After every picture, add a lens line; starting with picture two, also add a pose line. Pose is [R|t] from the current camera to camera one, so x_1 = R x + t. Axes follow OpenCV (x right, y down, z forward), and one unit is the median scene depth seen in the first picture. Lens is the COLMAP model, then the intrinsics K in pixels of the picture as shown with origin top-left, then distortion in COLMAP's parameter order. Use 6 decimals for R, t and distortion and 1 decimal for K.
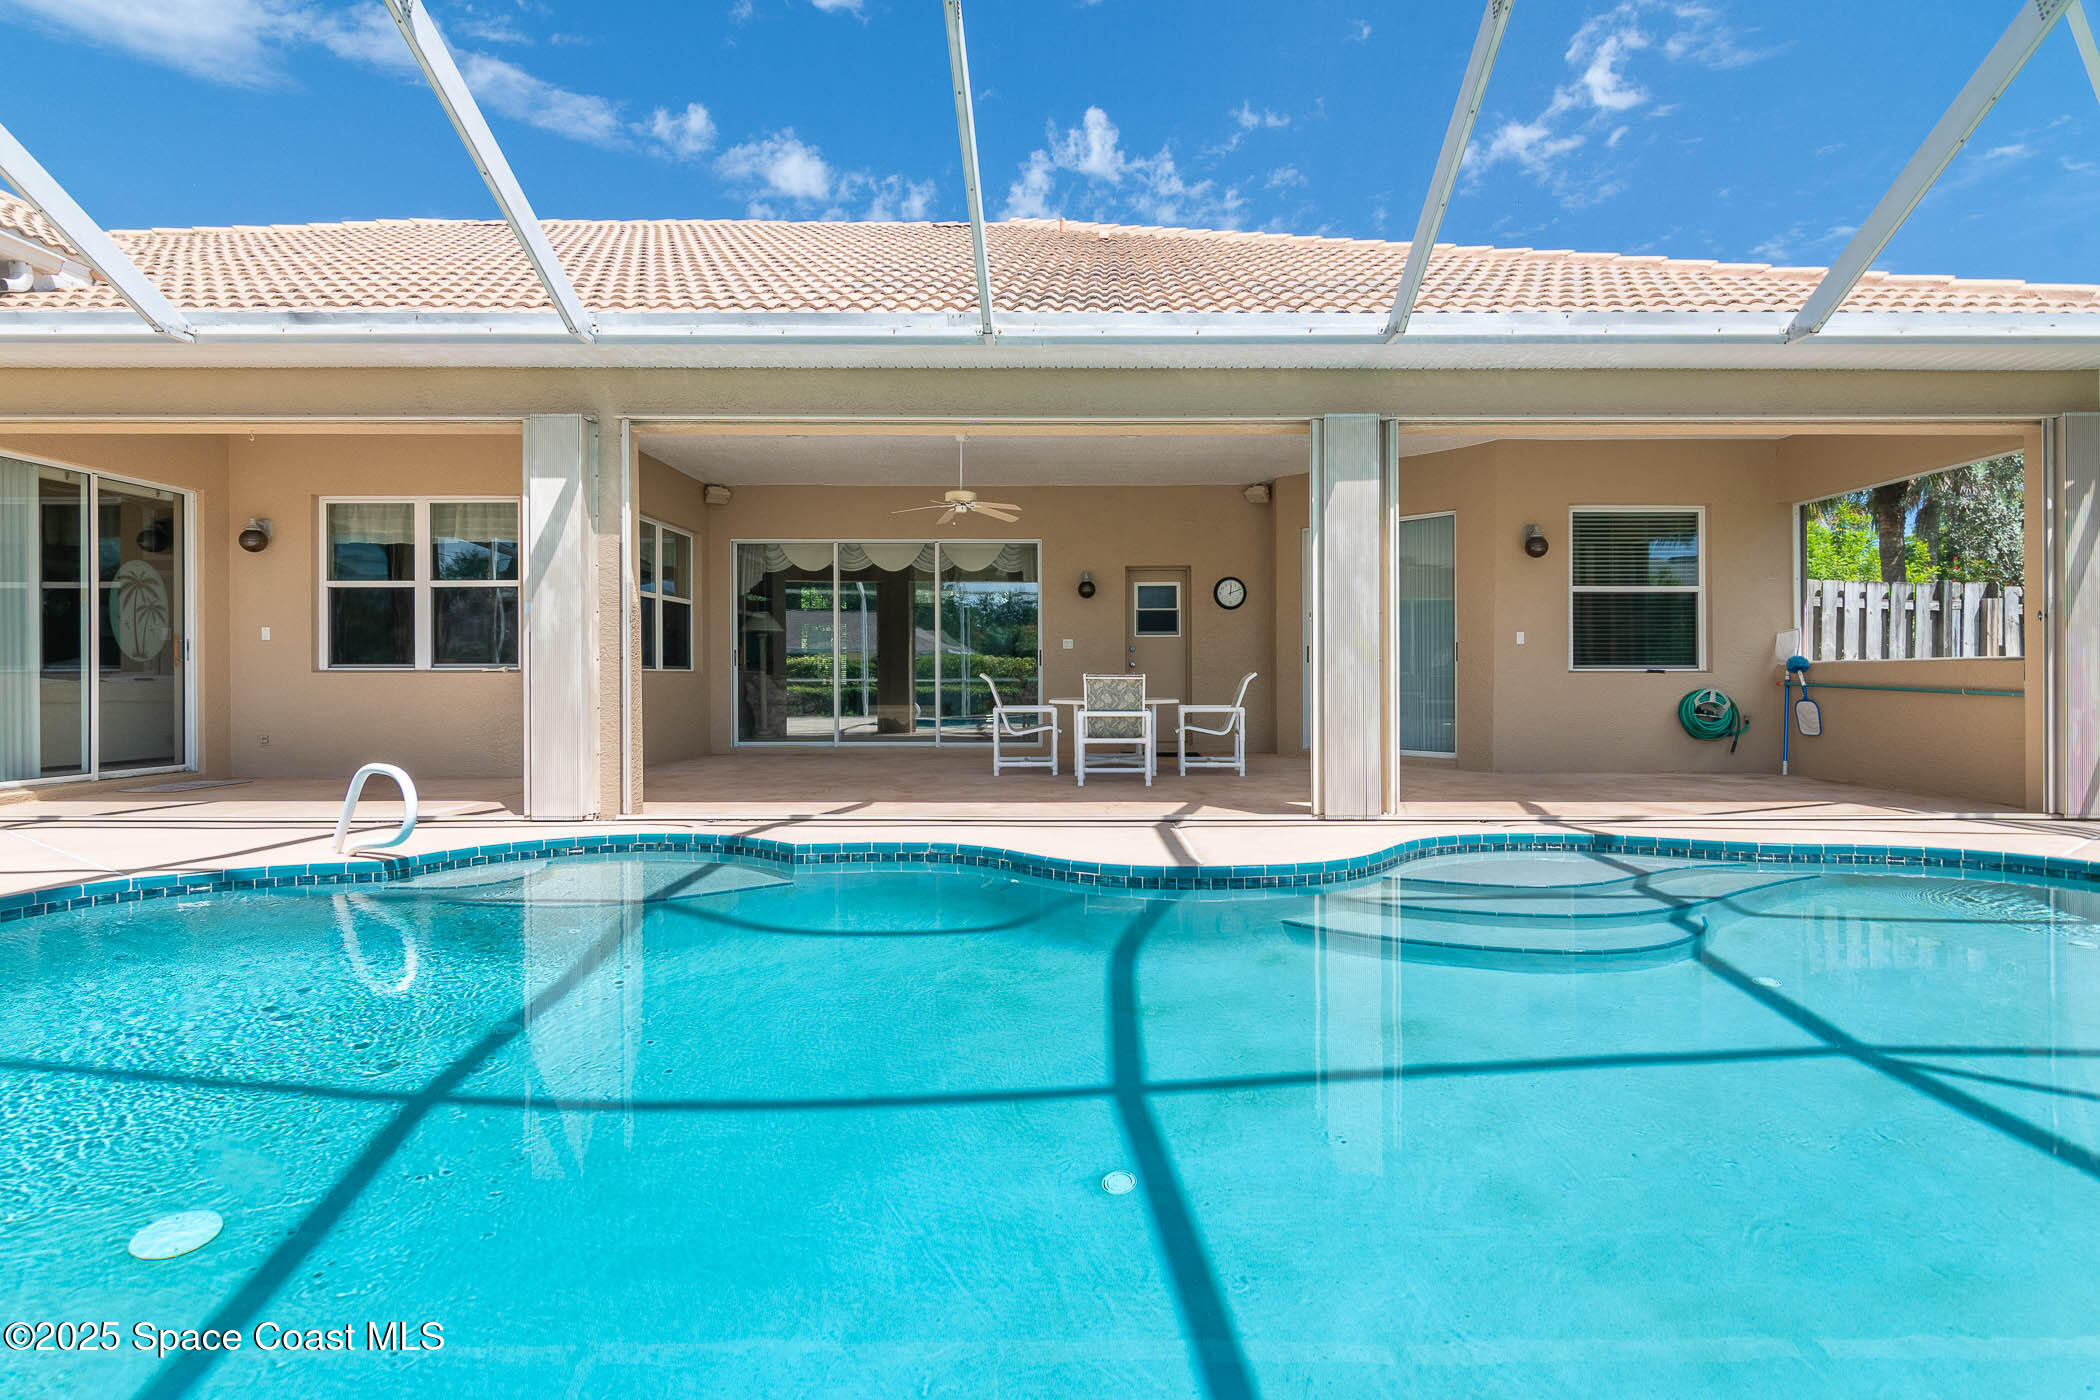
lens RADIAL K [[1044.1, 0, 1034.2], [0, 1044.1, 649.9], [0, 0, 1]] dist [0.010402, -0.019736]
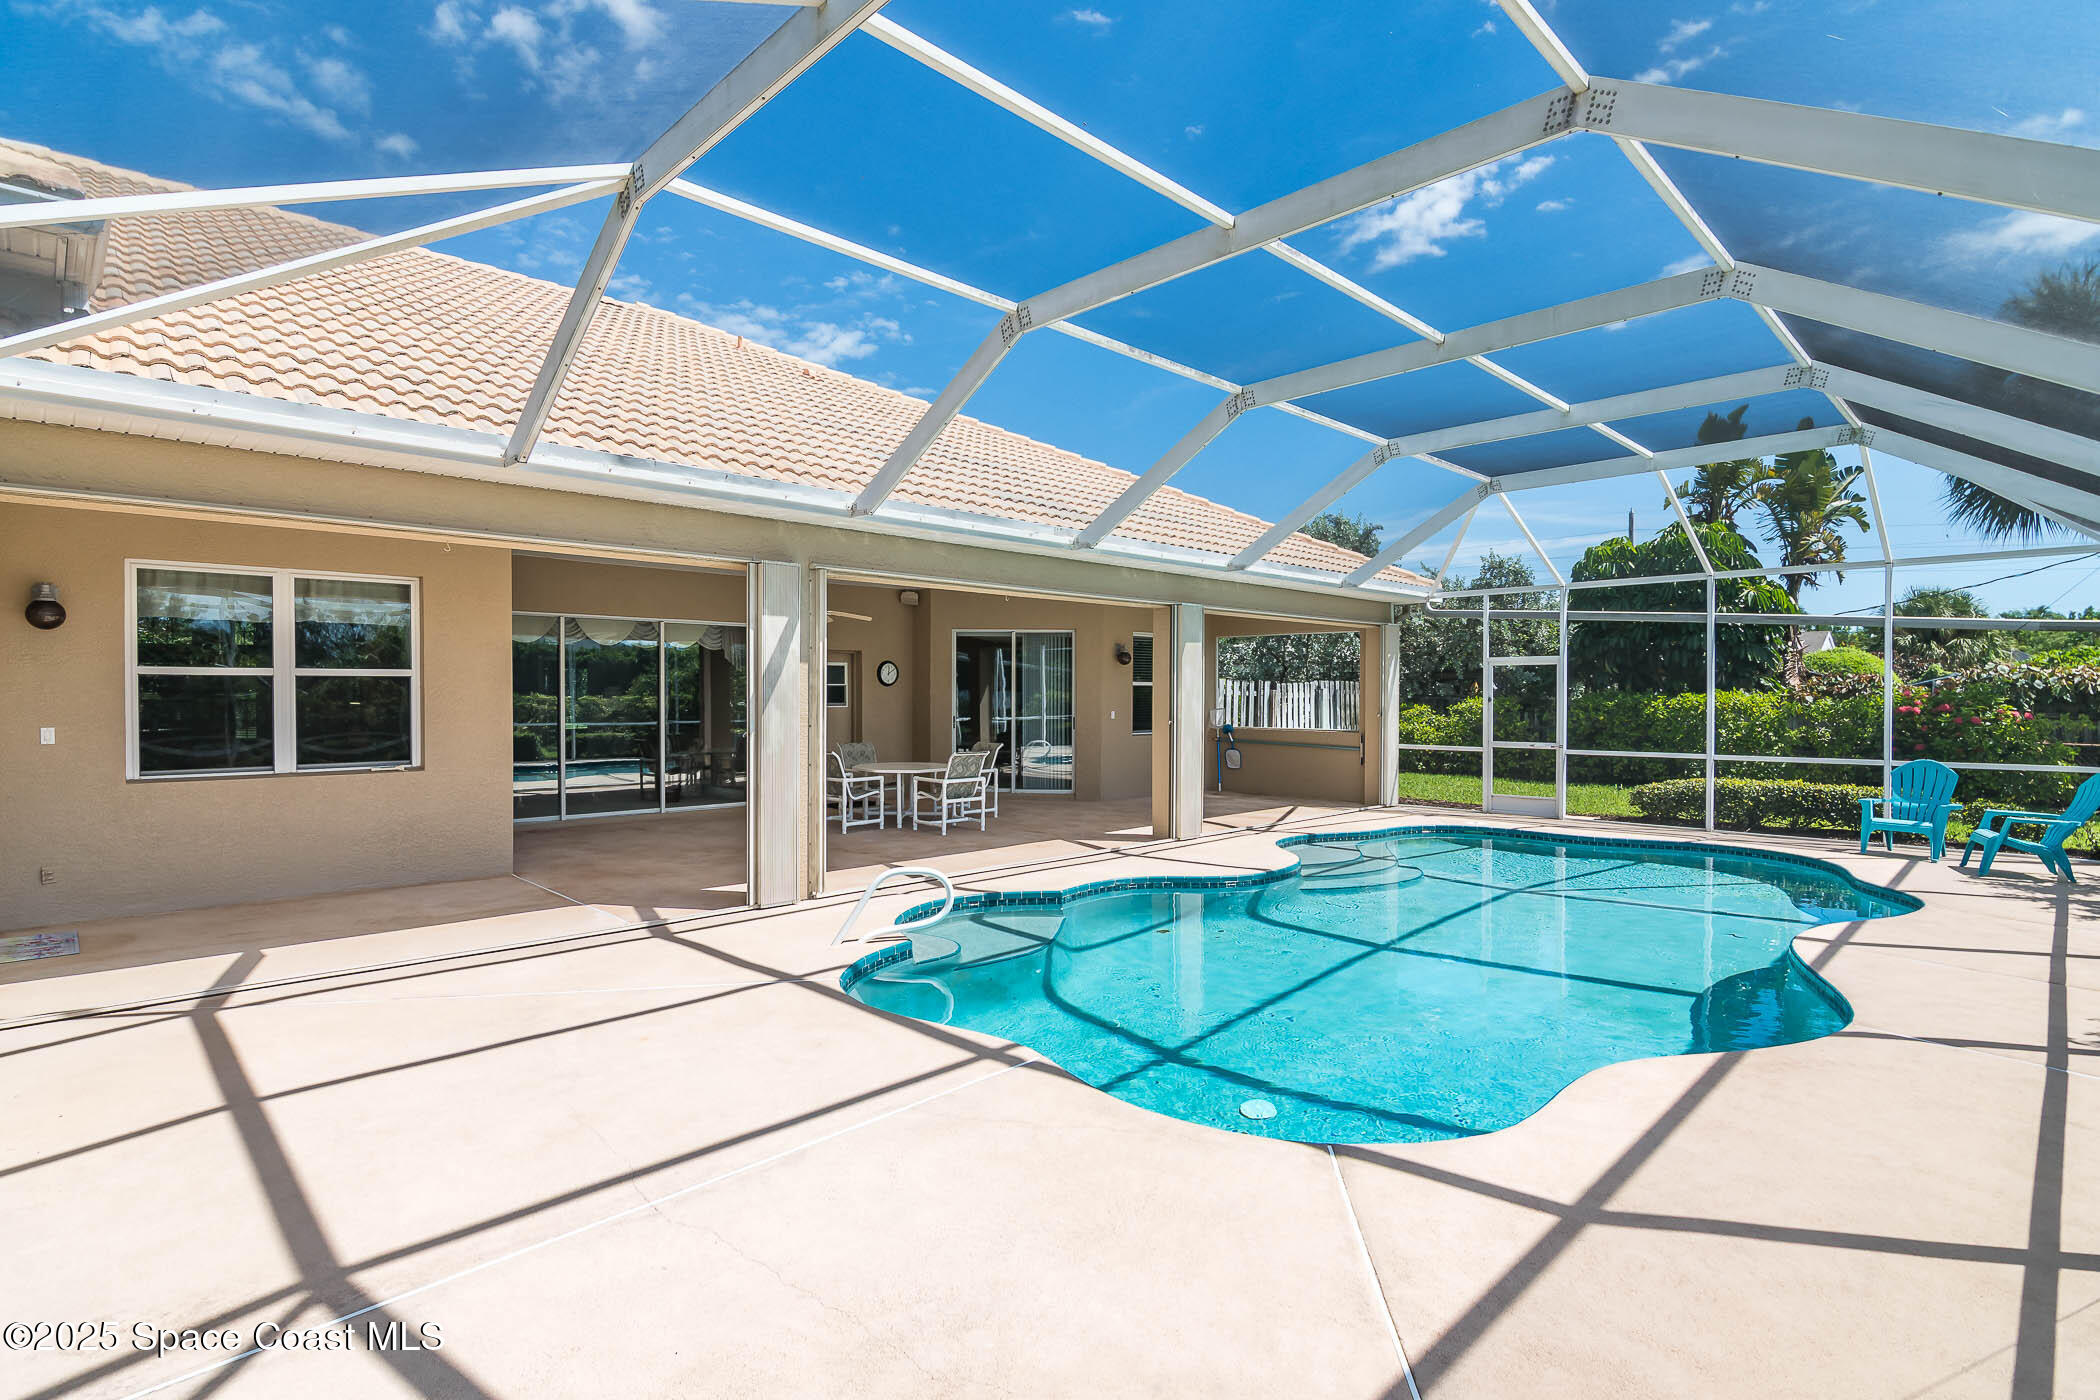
lens RADIAL K [[1011.8, 0, 1025.5], [0, 1011.8, 699.2], [0, 0, 1]] dist [-0.000552, -0.001101]
pose [[0.722057, -0.002459, 0.691829, -0.719199], [-0.016208, 0.999659, 0.020470, -0.067395], [-0.691643, -0.025994, 0.721771, -0.013377]]
